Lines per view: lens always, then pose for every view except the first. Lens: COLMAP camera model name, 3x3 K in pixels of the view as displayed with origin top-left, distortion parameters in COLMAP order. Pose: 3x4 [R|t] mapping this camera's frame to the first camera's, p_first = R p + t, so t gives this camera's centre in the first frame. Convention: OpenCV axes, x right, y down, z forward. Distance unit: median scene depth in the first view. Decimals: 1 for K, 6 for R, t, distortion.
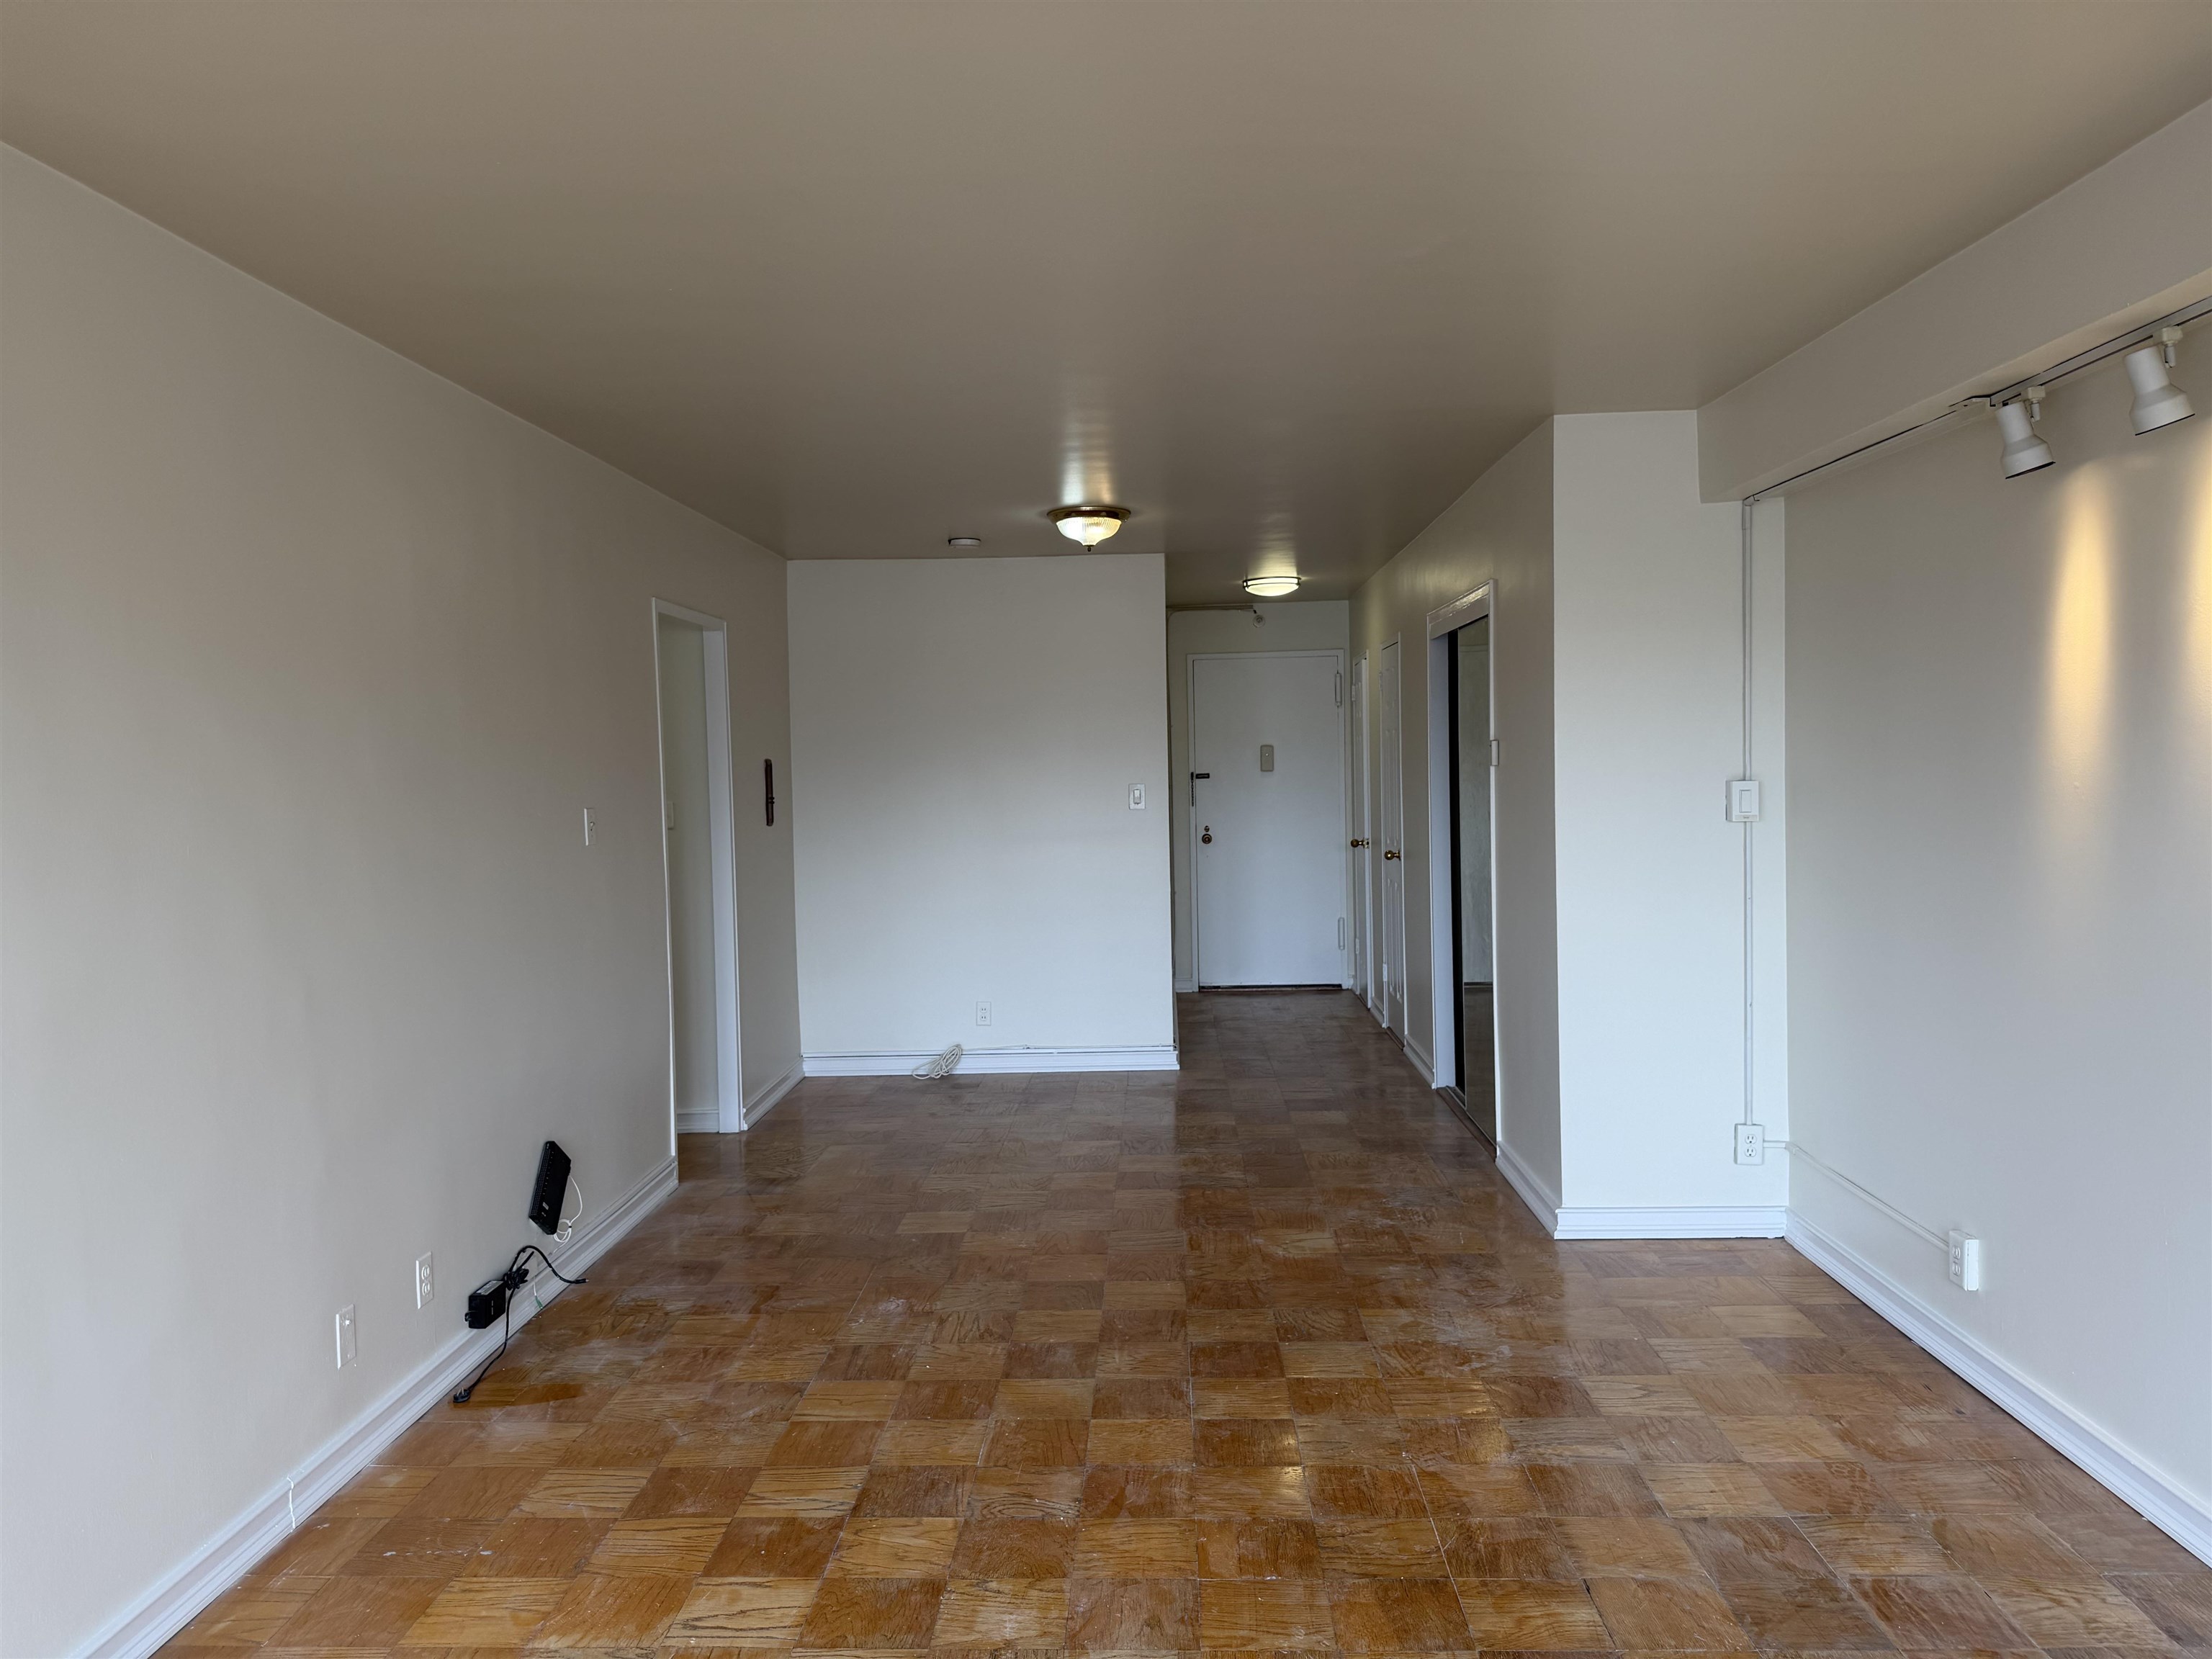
lens RADIAL K [[1551.3, 0, 1106.0], [0, 1551.3, 829.5], [0, 0, 1]] dist [0.151300, -0.251369]
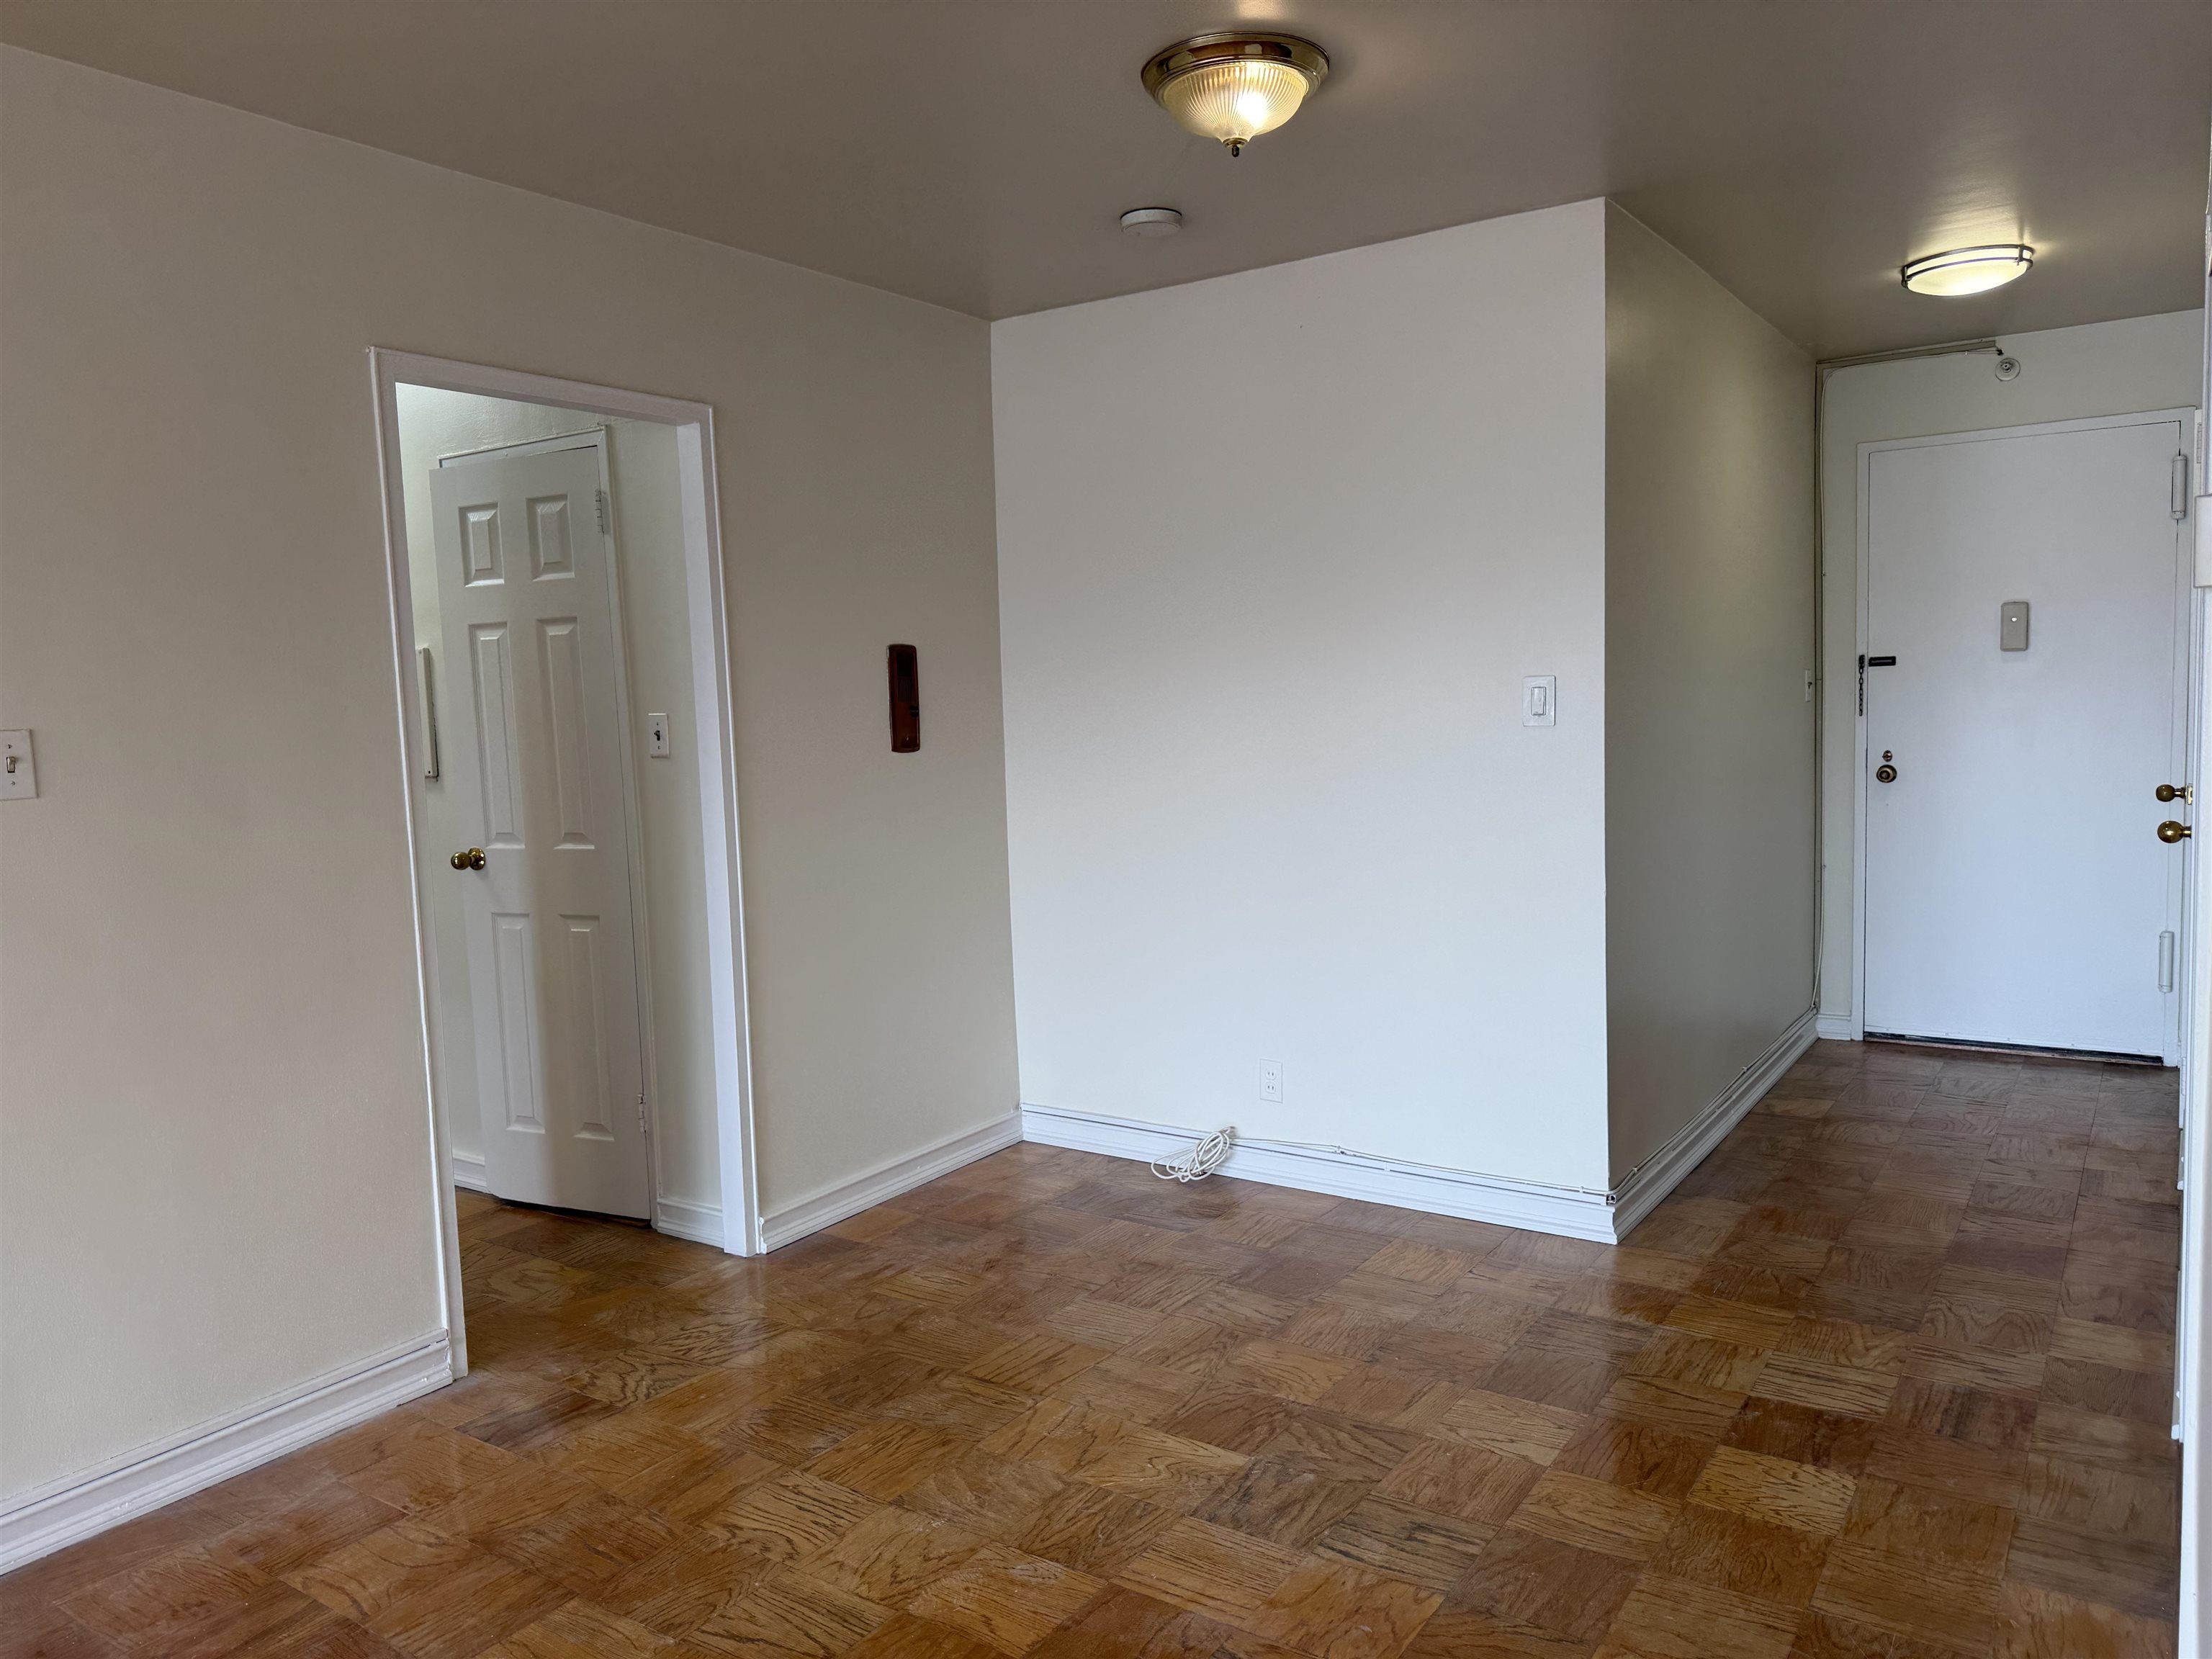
lens RADIAL K [[1575.5, 0, 1101.3], [0, 1575.5, 834.4], [0, 0, 1]] dist [0.057870, -0.084328]
pose [[0.846497, 0.041895, -0.530743, 0.208608], [-0.007227, 0.997711, 0.067229, -0.013859], [0.532345, -0.053074, 0.844862, 0.576101]]
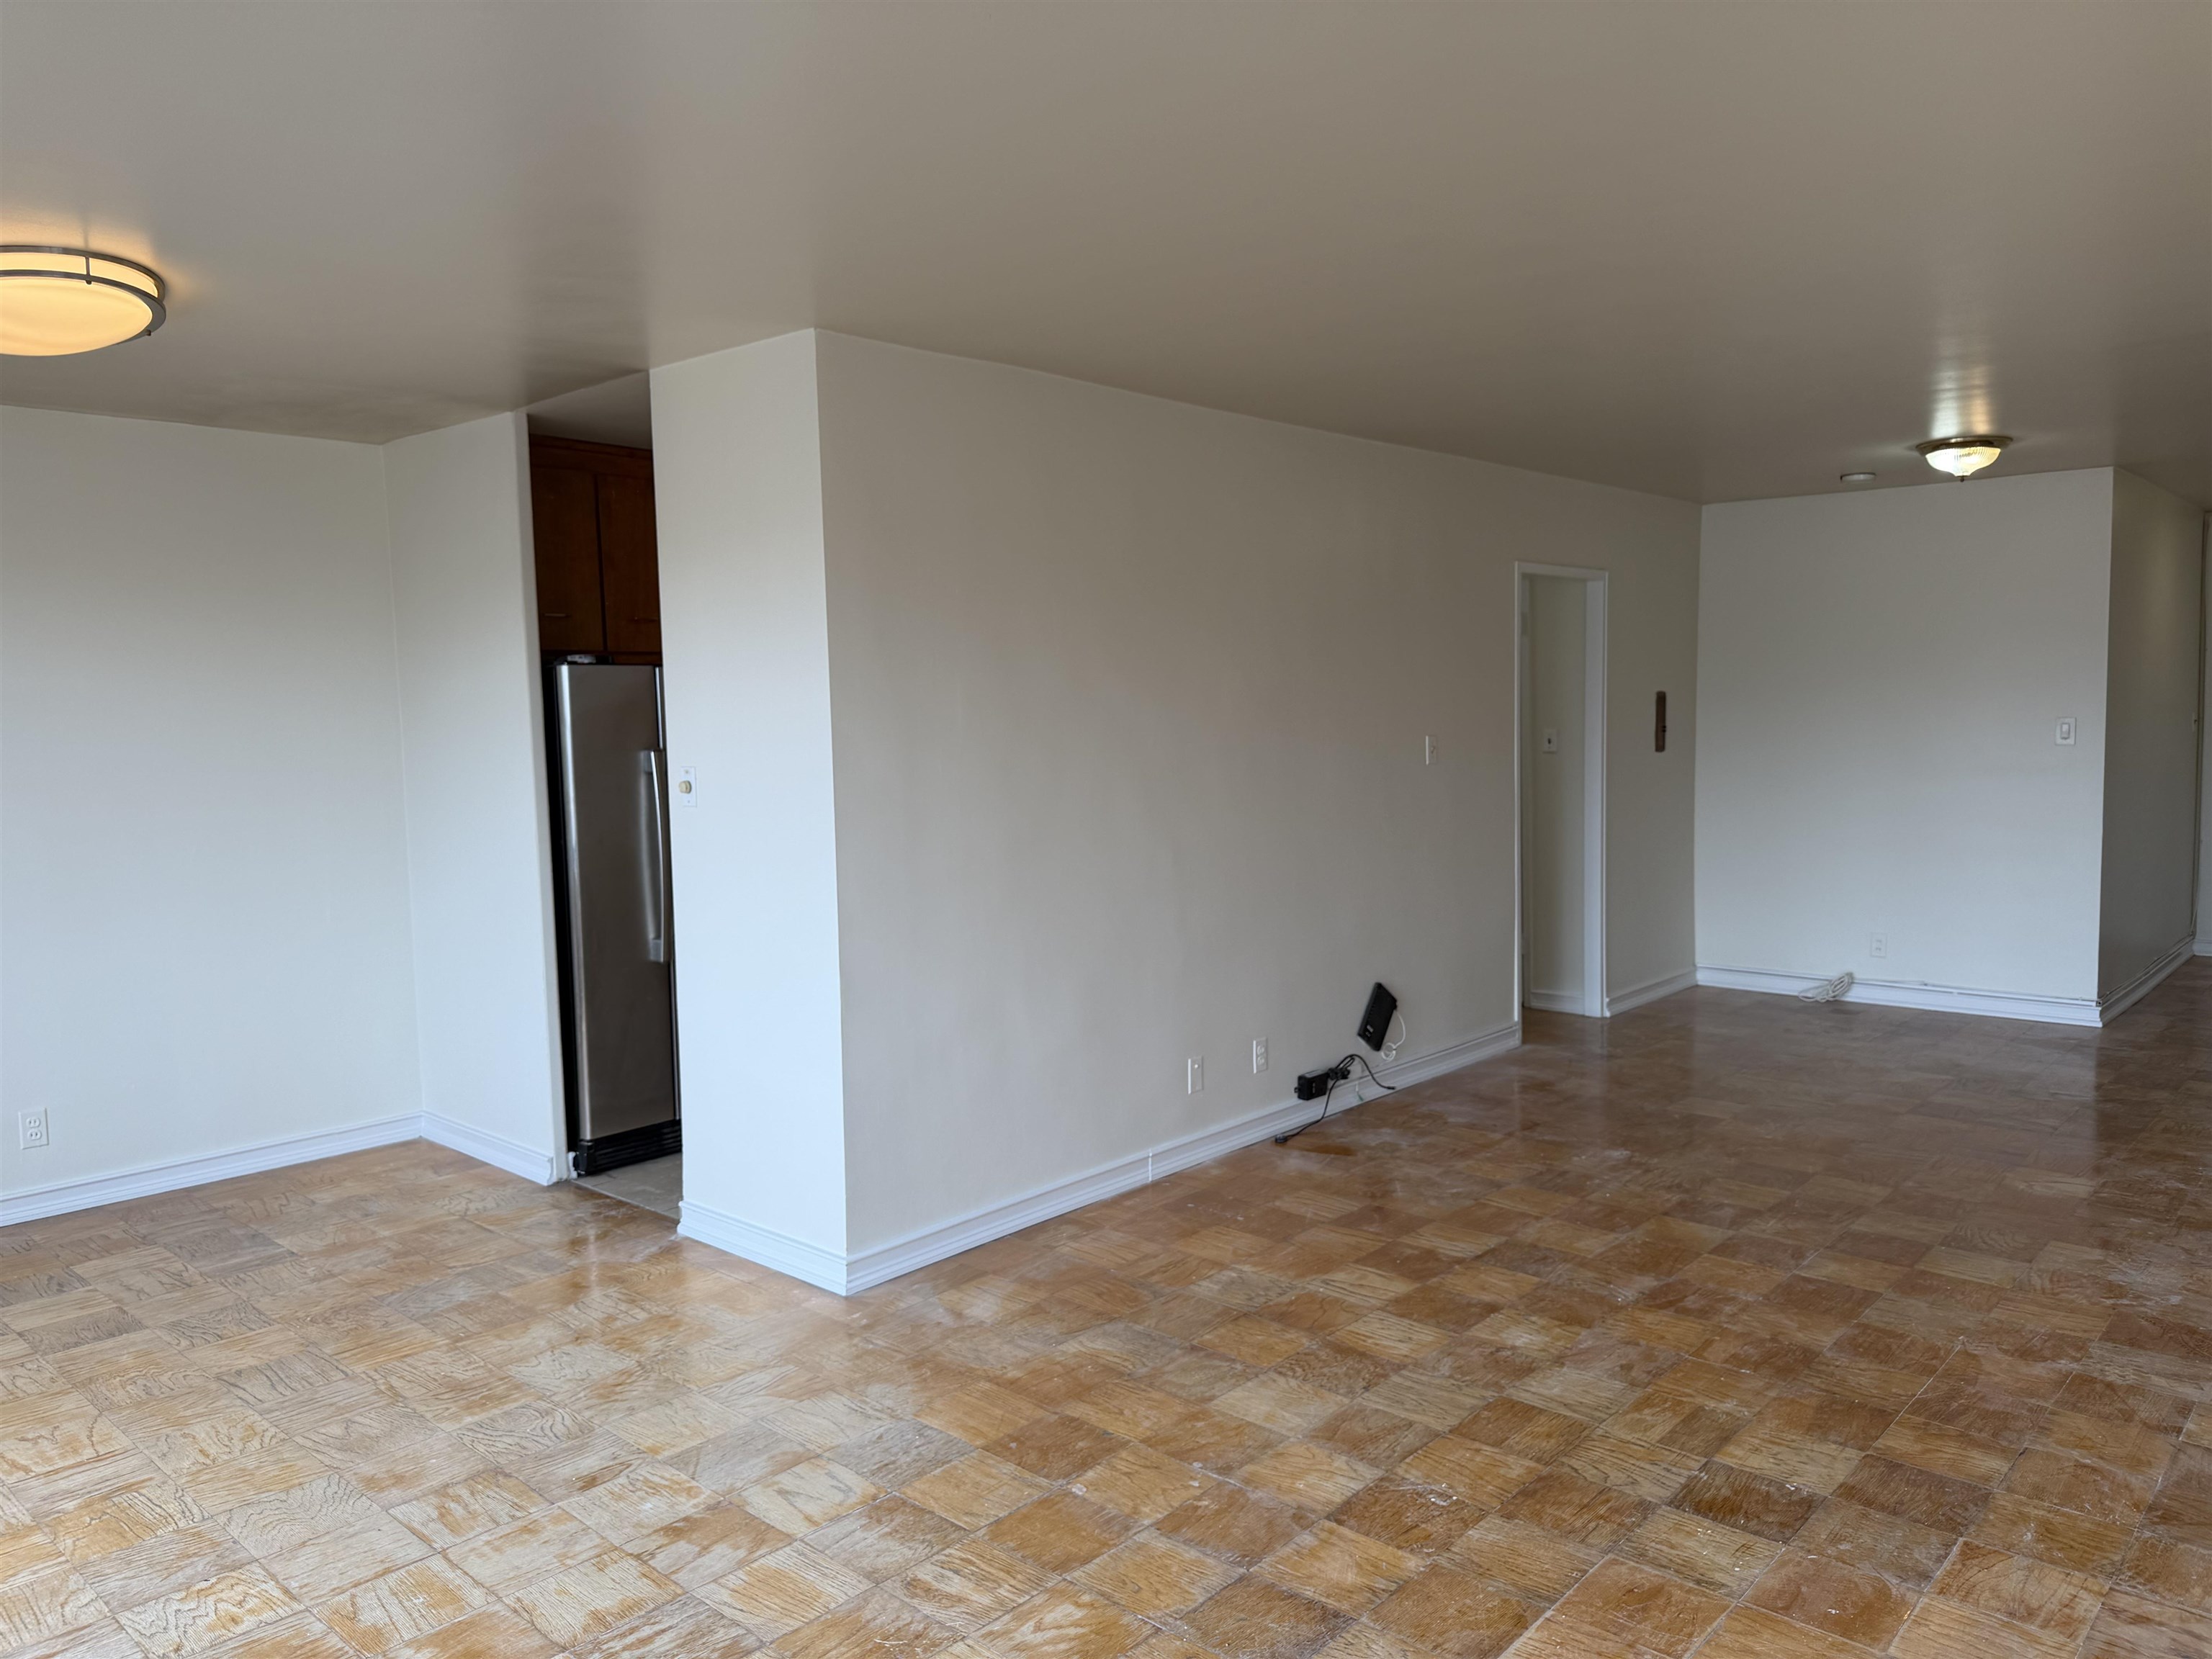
lens RADIAL K [[1572.4, 0, 1102.6], [0, 1572.4, 820.0], [0, 0, 1]] dist [0.002061, -0.008437]
pose [[0.762455, 0.055841, -0.644628, 0.228053], [-0.027326, 0.998159, 0.054146, -0.004037], [0.646464, -0.023669, 0.762577, -0.115519]]
